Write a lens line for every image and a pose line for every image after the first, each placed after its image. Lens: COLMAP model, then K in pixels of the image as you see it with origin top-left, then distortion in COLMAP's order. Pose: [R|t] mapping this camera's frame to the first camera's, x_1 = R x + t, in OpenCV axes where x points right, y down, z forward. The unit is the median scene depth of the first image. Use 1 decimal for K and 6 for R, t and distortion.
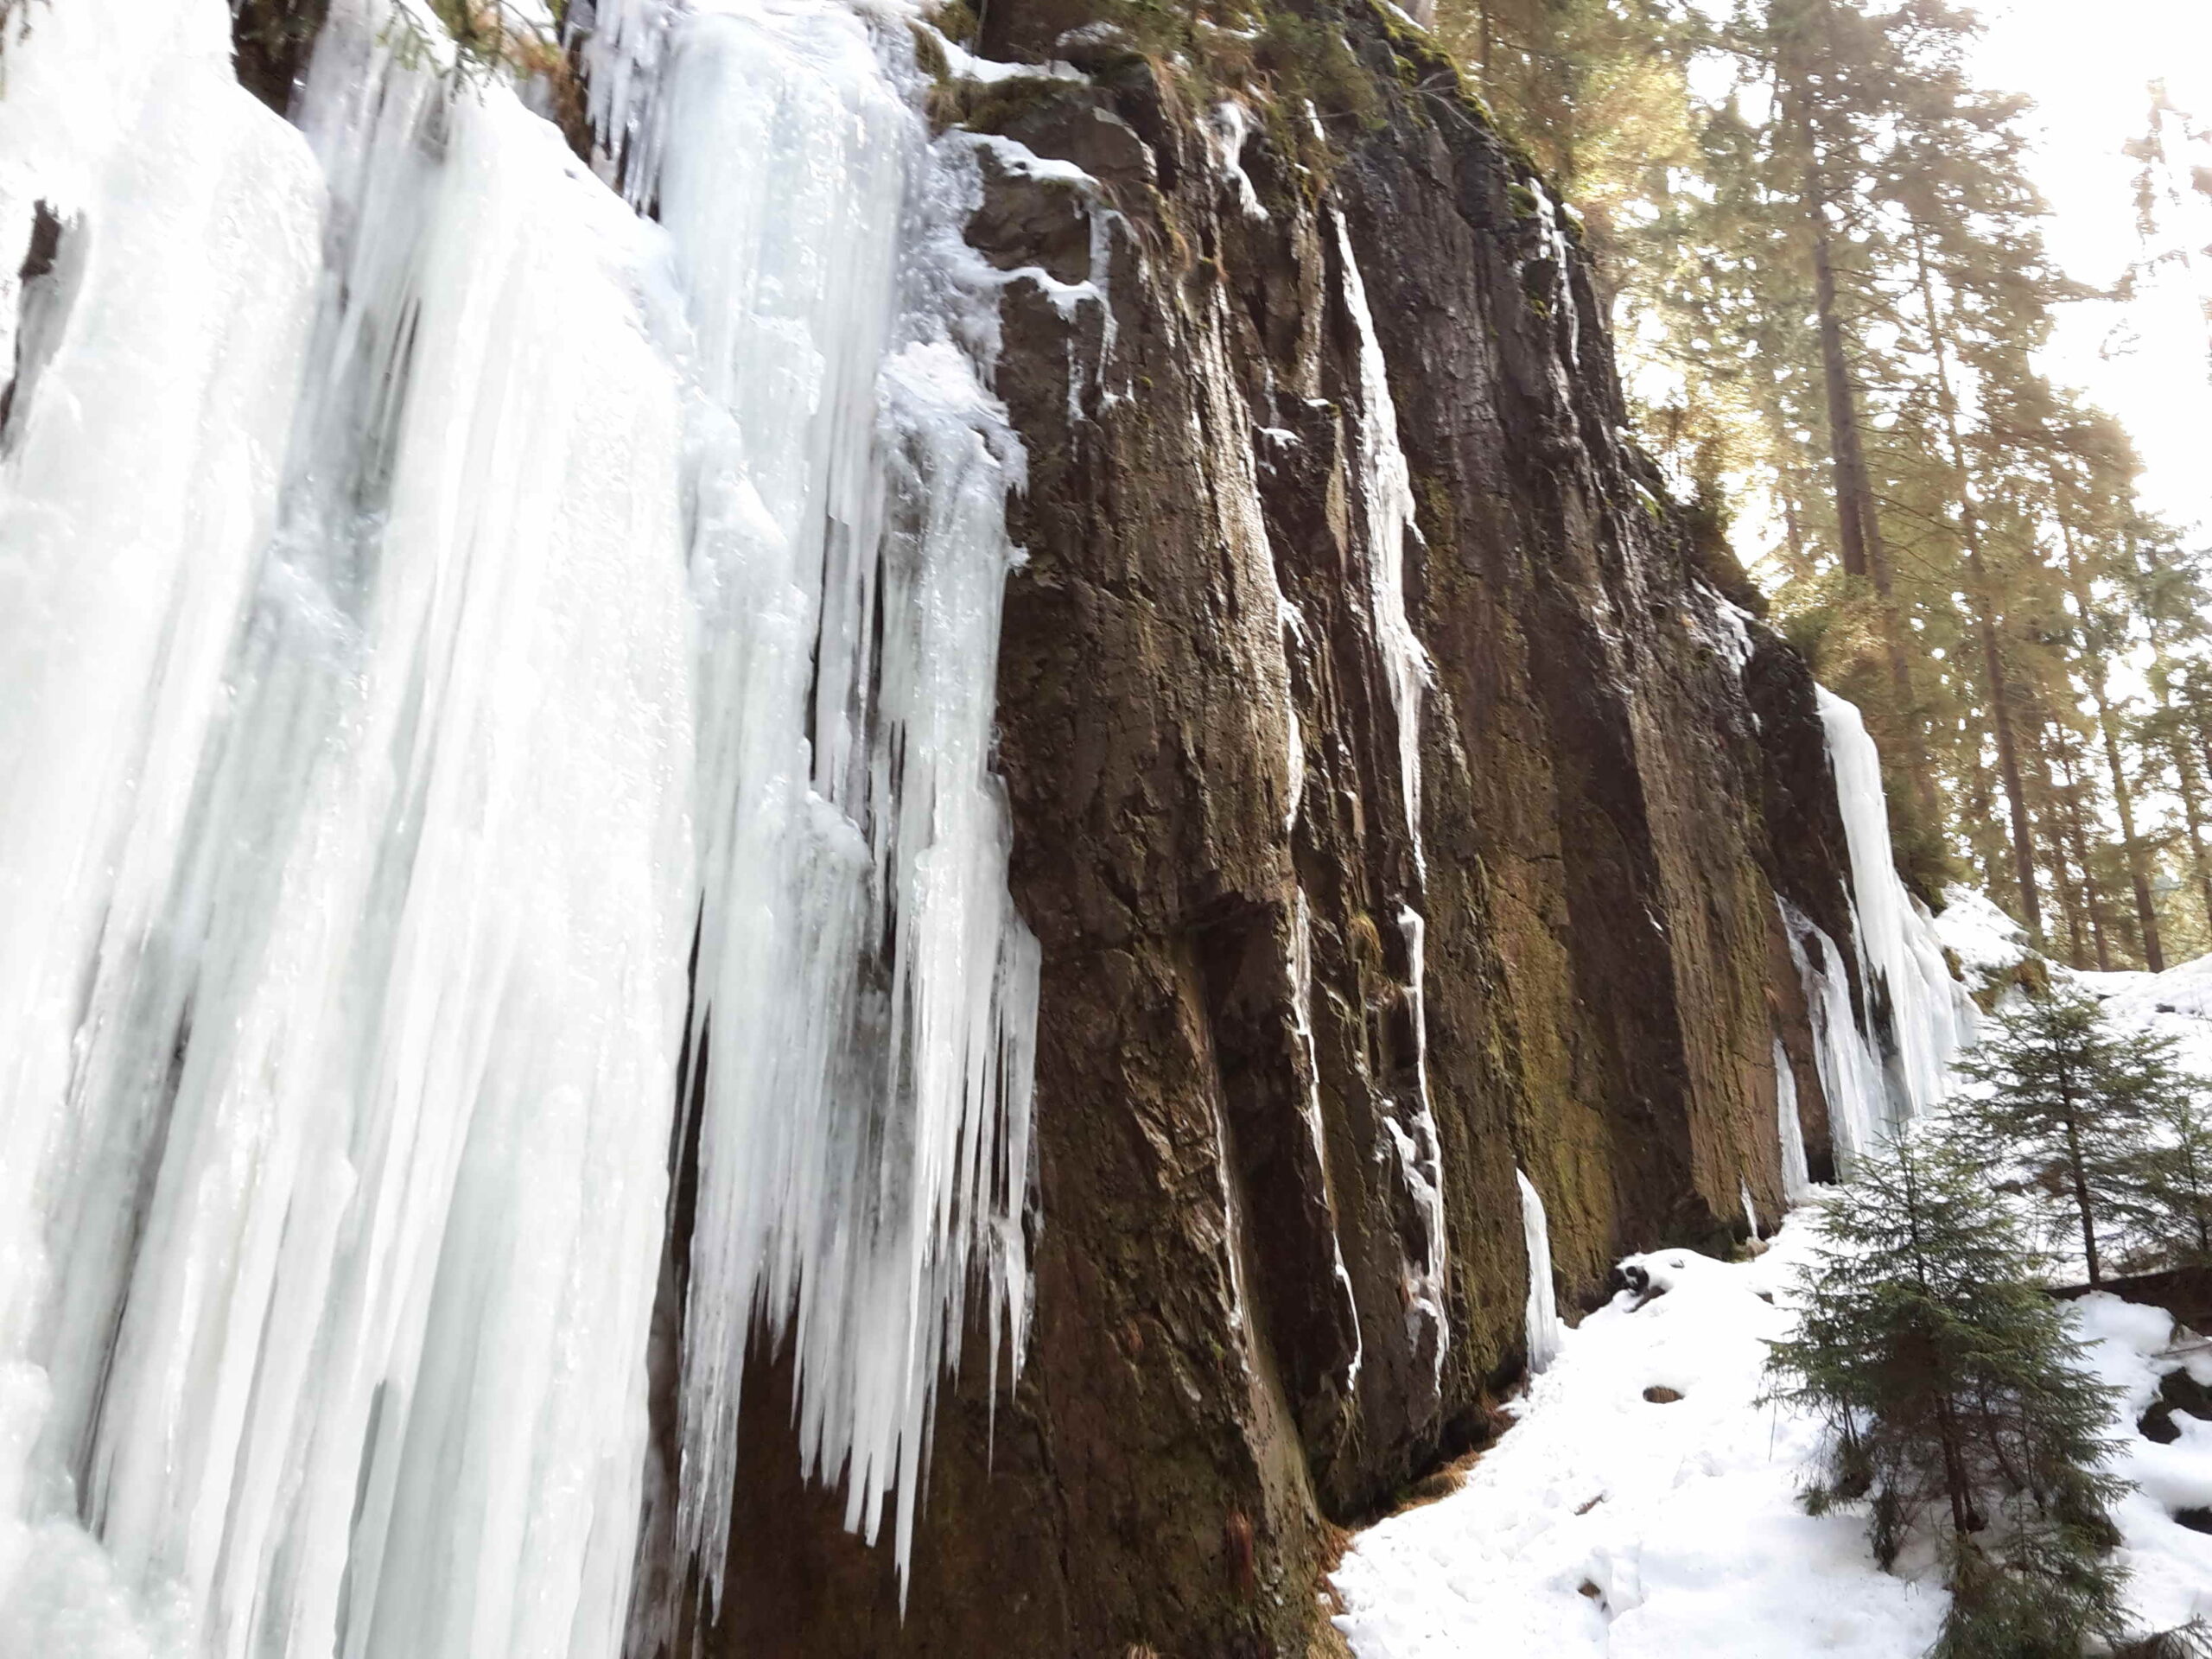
lens RADIAL K [[2022.1, 0, 1126.6], [0, 2022.1, 827.8], [0, 0, 1]] dist [0.120591, -0.237518]
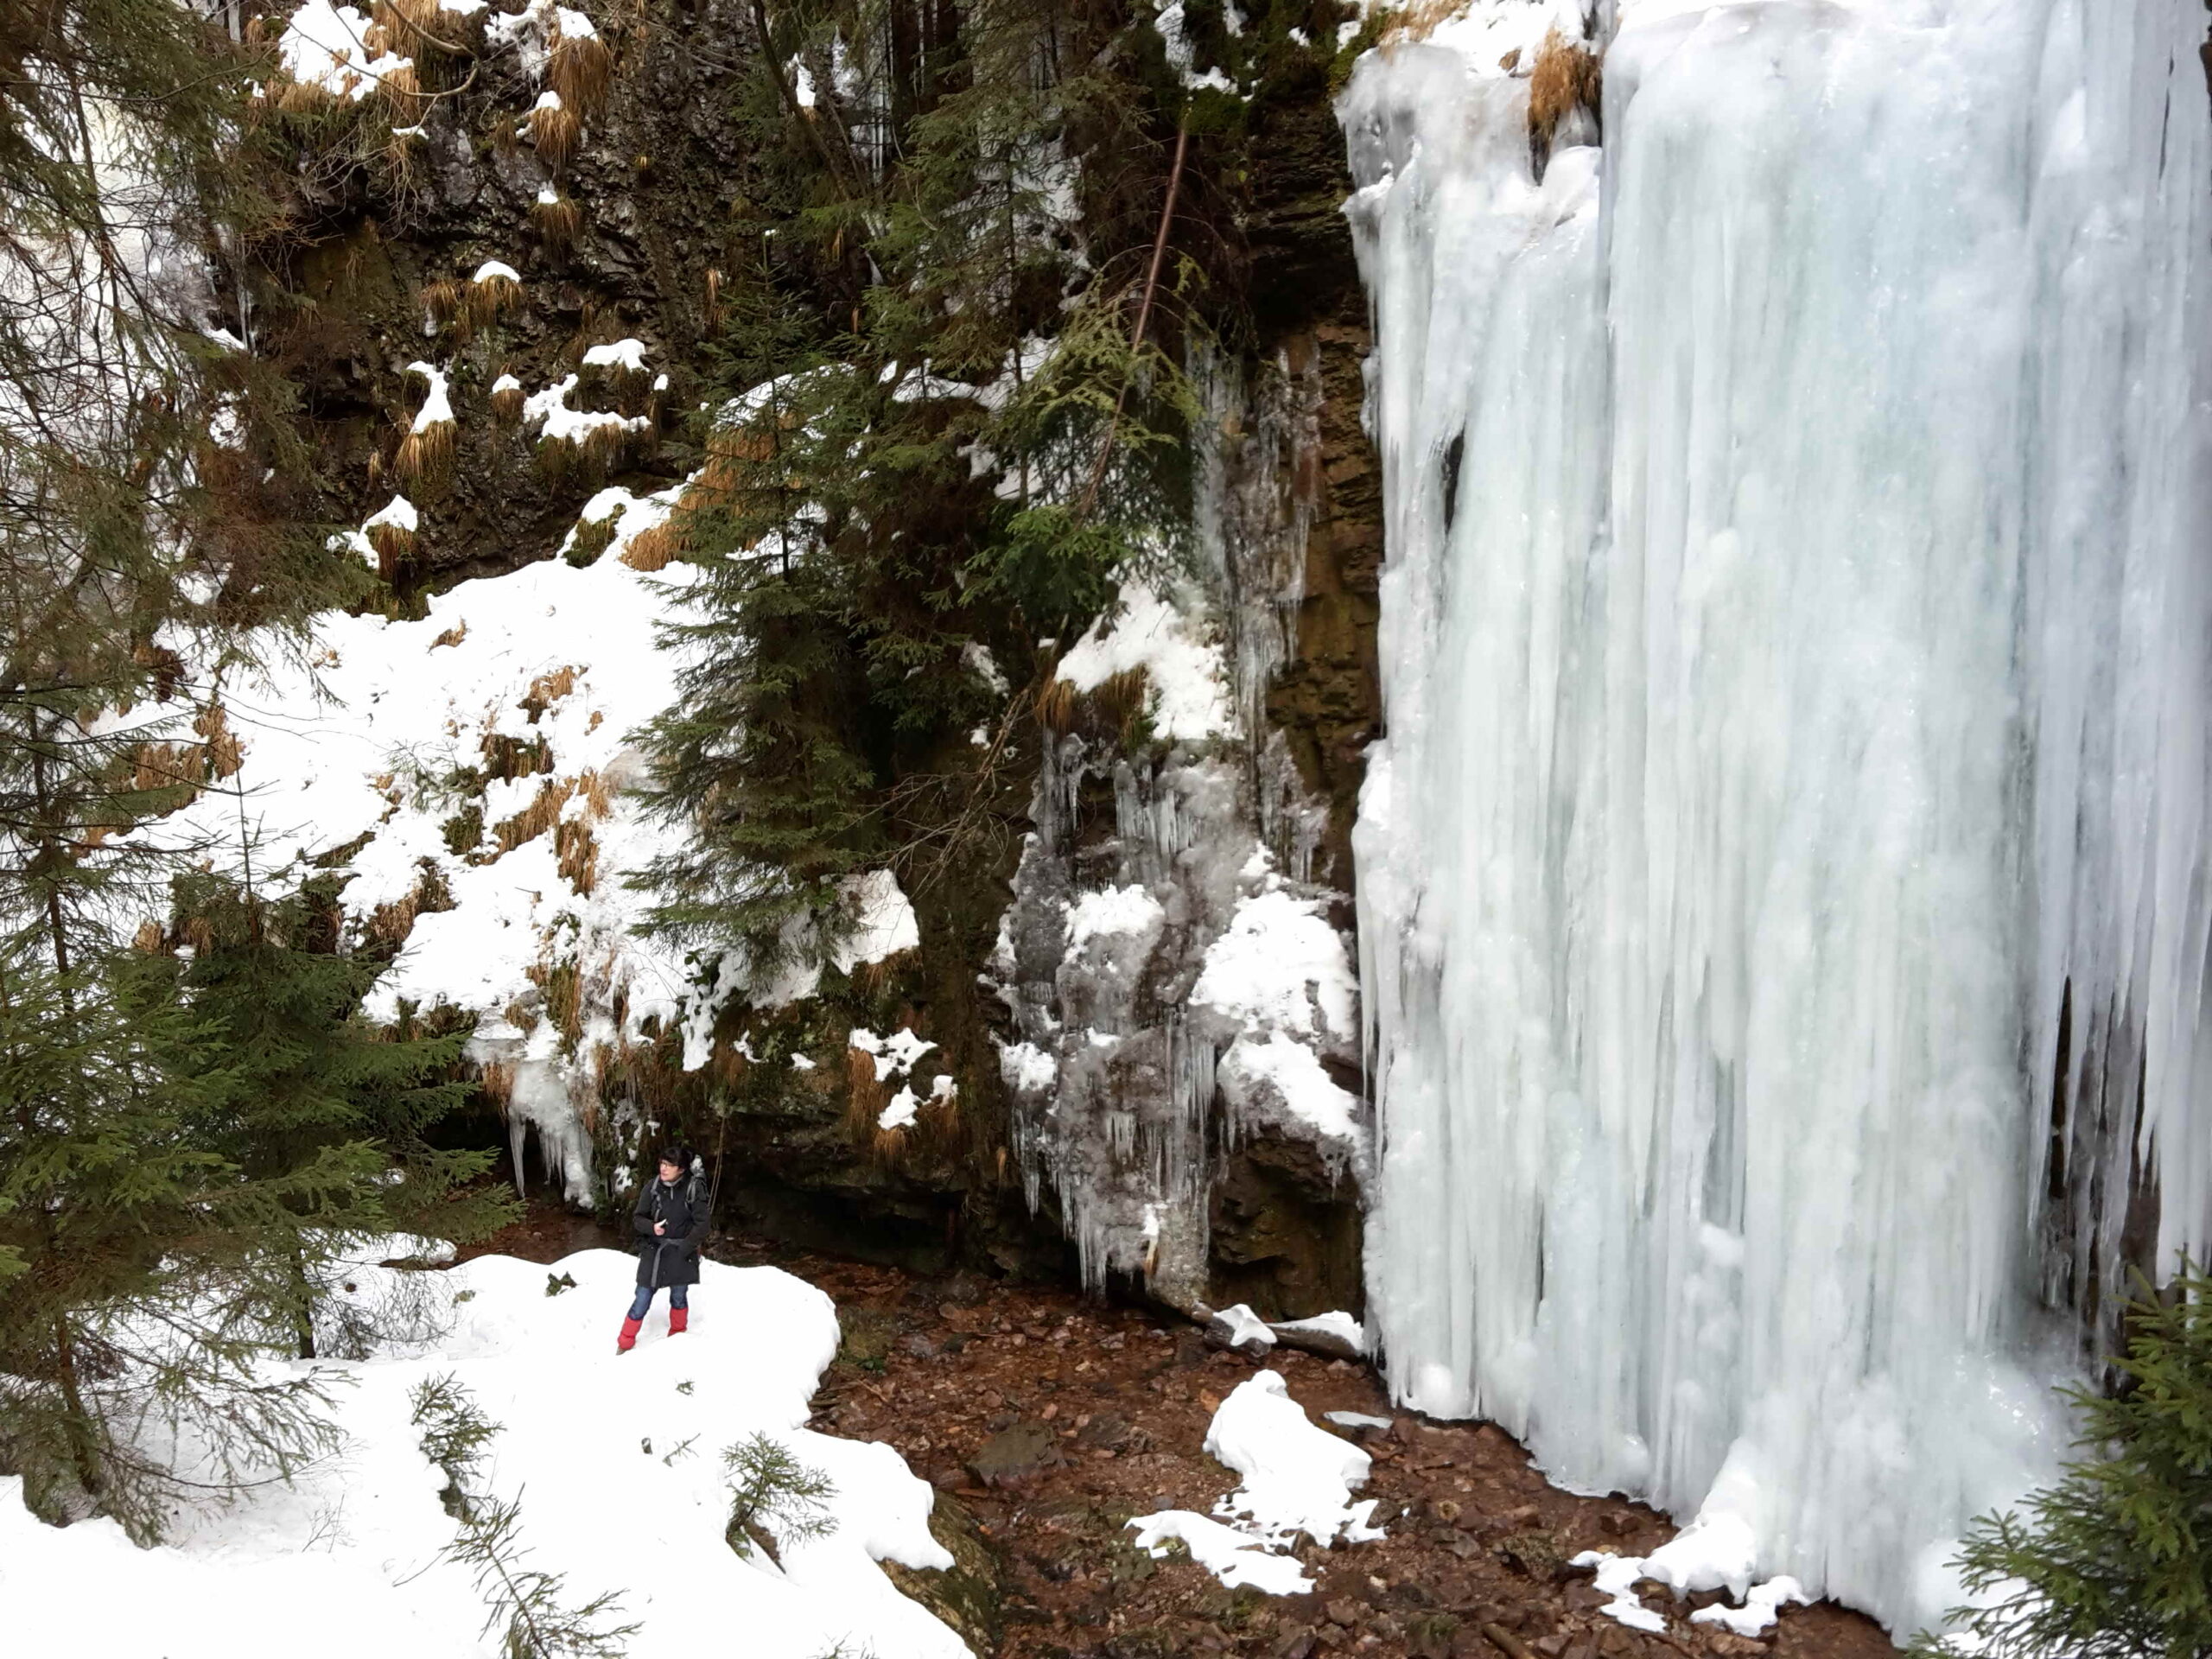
lens RADIAL K [[2022.1, 0, 1126.6], [0, 2022.1, 827.8], [0, 0, 1]] dist [0.120591, -0.237518]
pose [[-0.572654, 0.153026, -0.805388, 0.679488], [0.350340, 0.933877, -0.071662, 0.035483], [0.741168, -0.323197, -0.588400, 0.968286]]
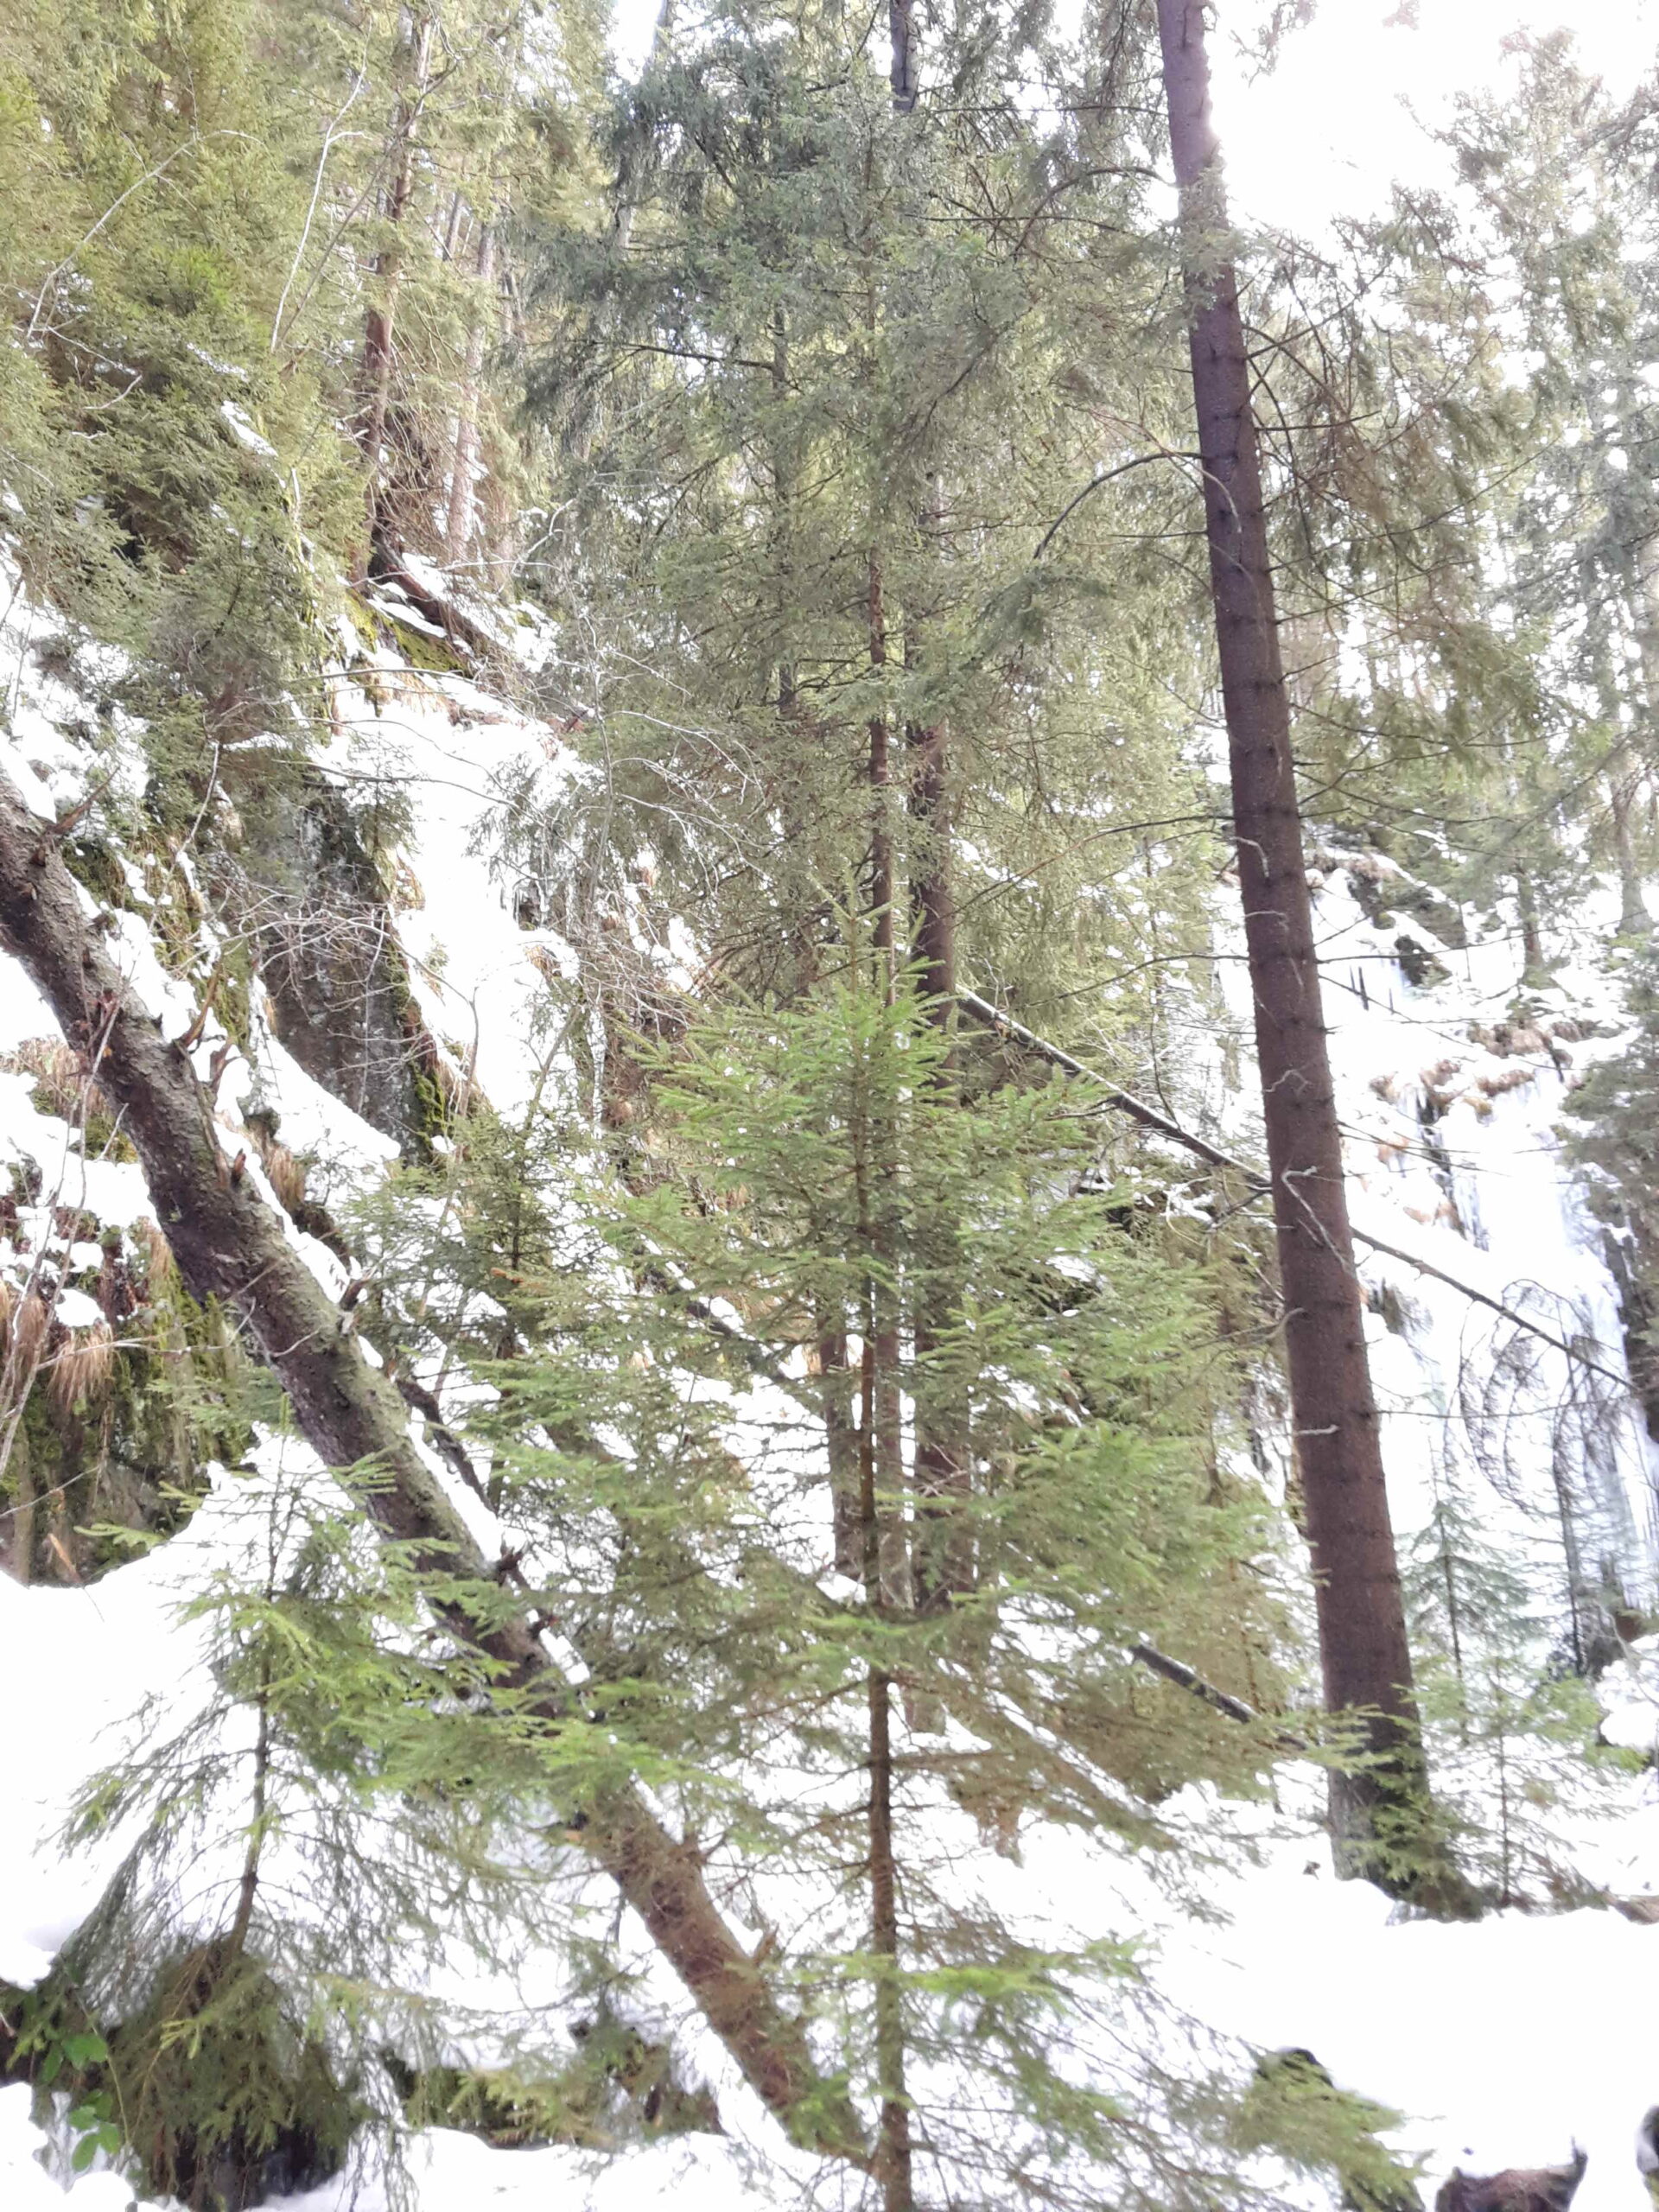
lens RADIAL K [[2022.1, 0, 837.5], [0, 2022.1, 1071.9], [0, 0, 1]] dist [0.120591, -0.237518]
pose [[0.736627, -0.279504, -0.615840, 1.096650], [0.307269, 0.949508, -0.063407, -0.665151], [0.602467, -0.142521, 0.785316, -2.180290]]
